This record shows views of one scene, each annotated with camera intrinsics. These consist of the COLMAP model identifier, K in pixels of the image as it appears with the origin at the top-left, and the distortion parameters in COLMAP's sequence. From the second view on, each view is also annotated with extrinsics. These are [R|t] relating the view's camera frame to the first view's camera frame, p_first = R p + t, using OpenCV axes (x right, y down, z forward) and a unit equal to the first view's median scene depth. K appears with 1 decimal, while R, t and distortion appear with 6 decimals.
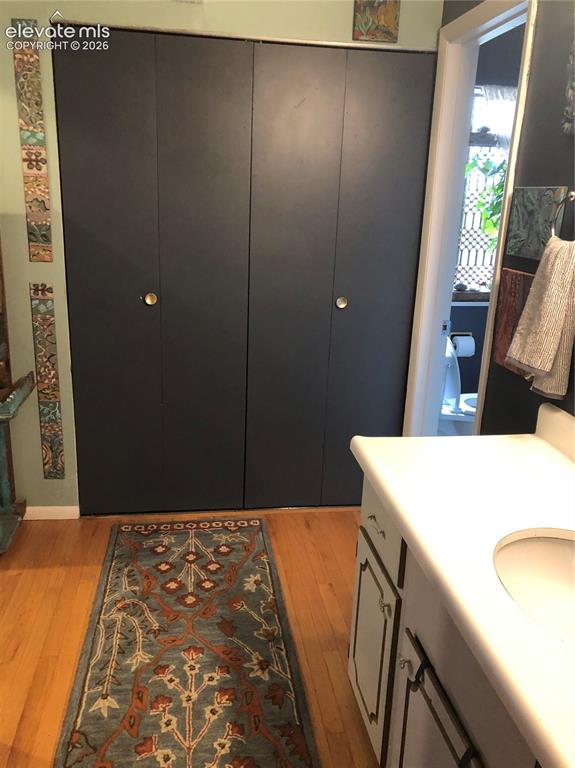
lens RADIAL K [[630.2, 0, 295.1], [0, 630.2, 387.9], [0, 0, 1]] dist [0.000179, -0.010518]
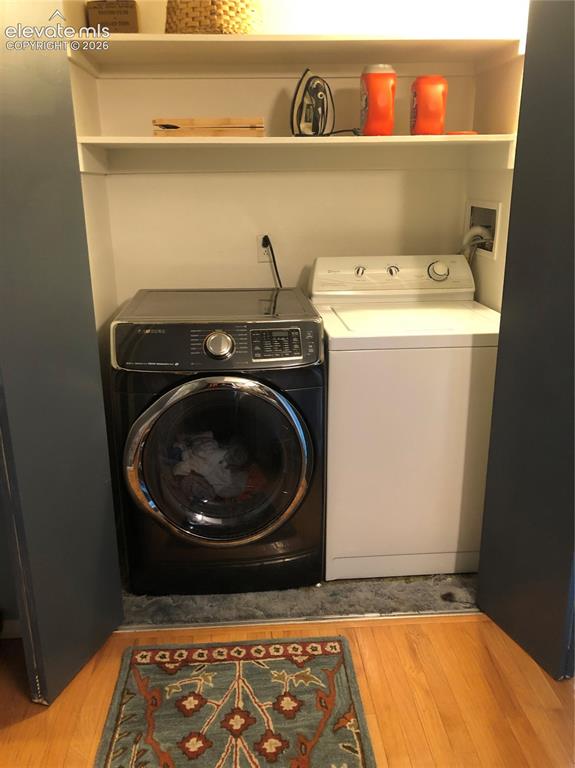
lens RADIAL K [[630.2, 0, 279.9], [0, 630.2, 384.1], [0, 0, 1]] dist [0.000179, -0.010518]
pose [[0.993972, 0.000174, -0.109633, -0.049883], [0.000386, 0.999987, 0.005085, -0.074467], [0.109632, -0.005097, 0.993959, 0.357484]]
